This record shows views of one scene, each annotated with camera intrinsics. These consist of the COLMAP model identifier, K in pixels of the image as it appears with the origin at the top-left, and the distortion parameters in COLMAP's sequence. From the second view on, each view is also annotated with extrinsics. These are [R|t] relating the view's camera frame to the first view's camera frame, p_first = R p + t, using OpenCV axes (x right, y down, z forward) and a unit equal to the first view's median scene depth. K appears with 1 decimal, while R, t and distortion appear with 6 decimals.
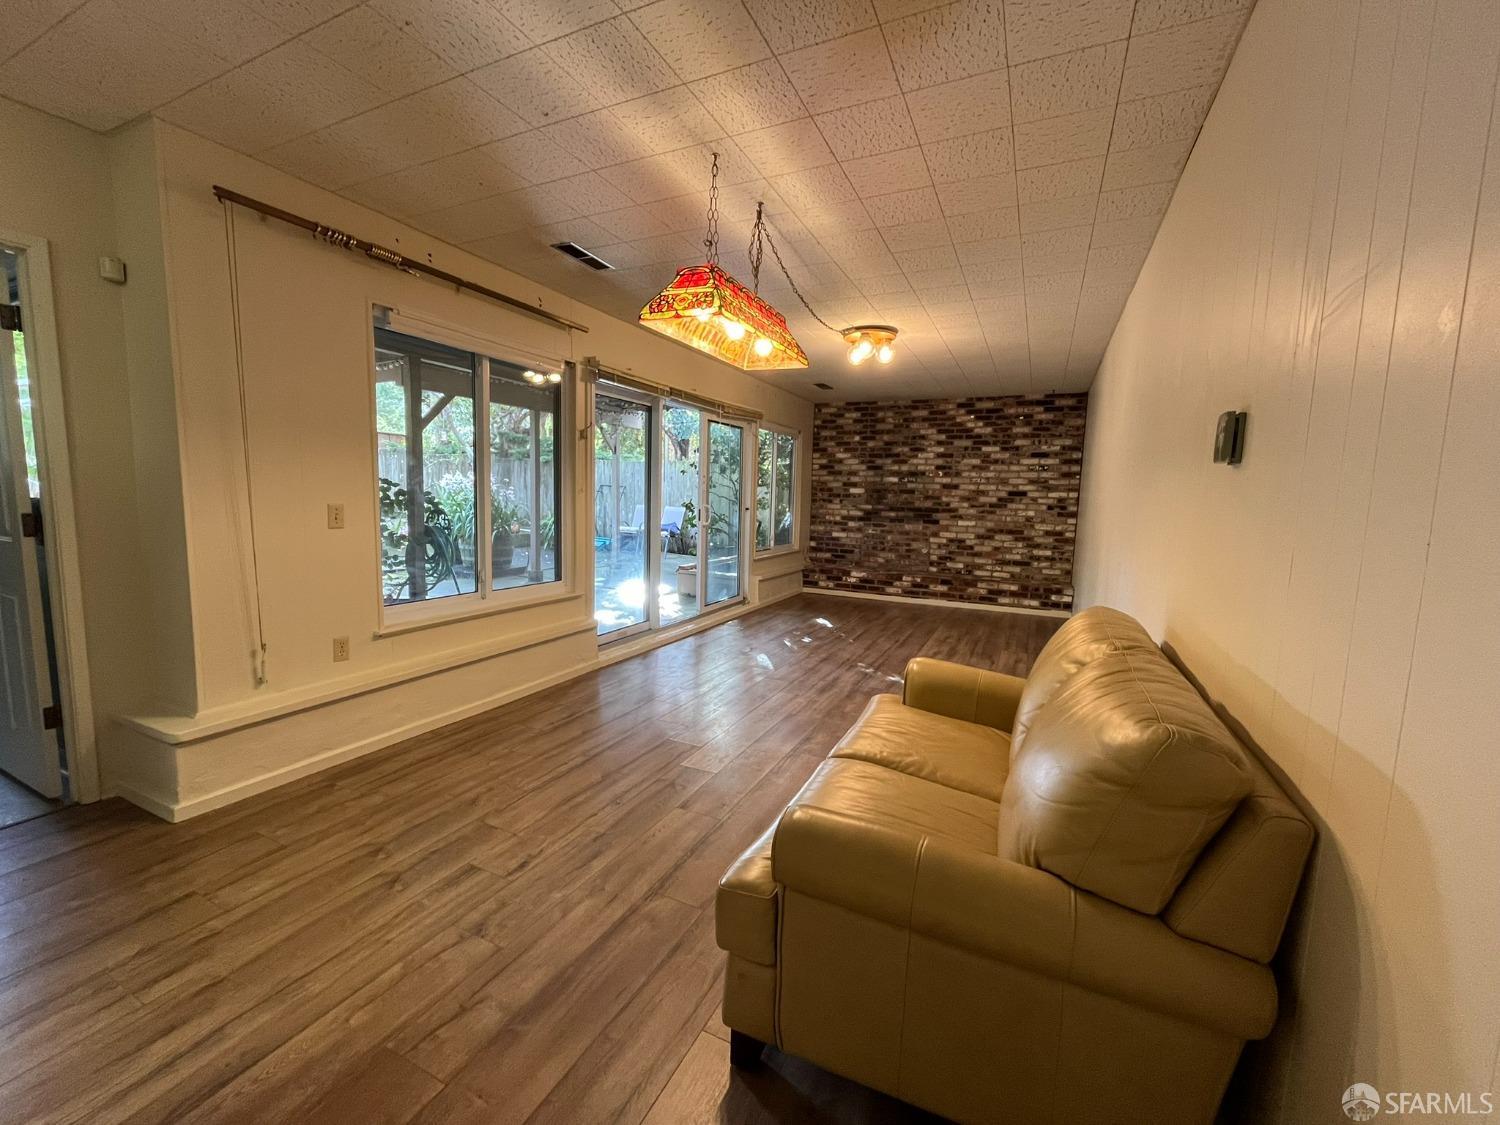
lens RADIAL K [[608.7, 0, 747.2], [0, 608.7, 562.5], [0, 0, 1]] dist [-0.002328, -0.000389]
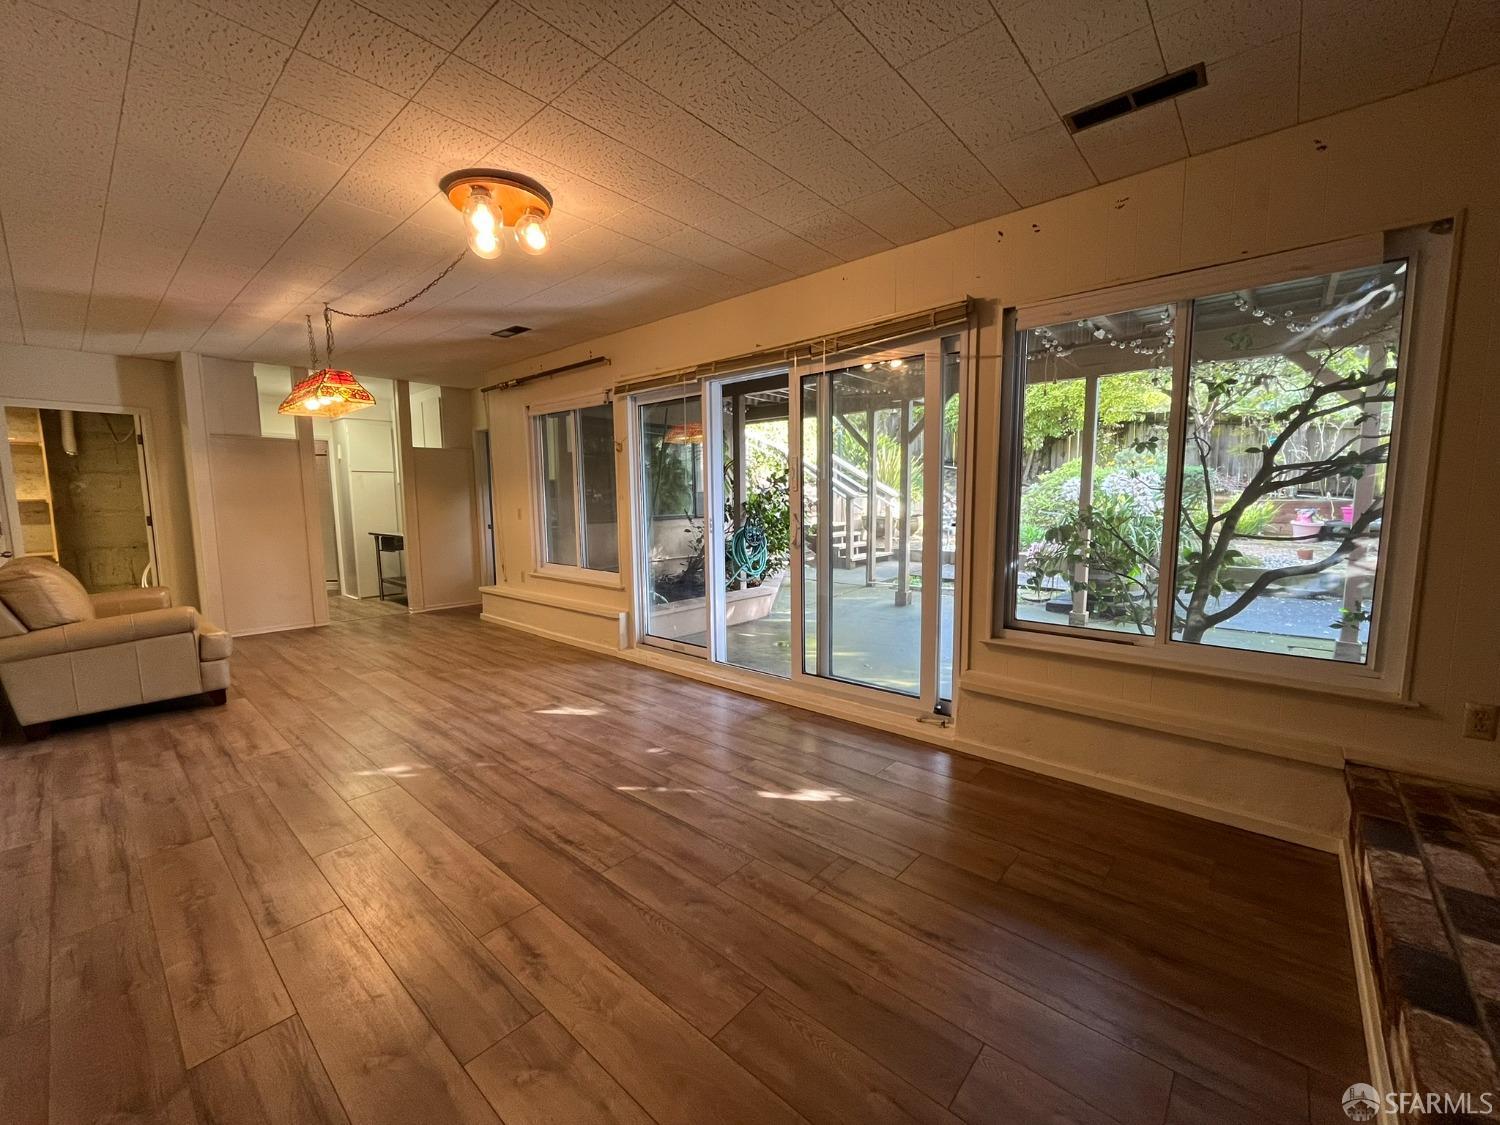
lens RADIAL K [[608.7, 0, 750.3], [0, 608.7, 568.0], [0, 0, 1]] dist [-0.002328, -0.000389]
pose [[-0.271597, 0.090270, -0.958168, 0.711286], [-0.099166, 0.987667, 0.121158, -0.140158], [0.957288, 0.127924, -0.259296, 1.440316]]
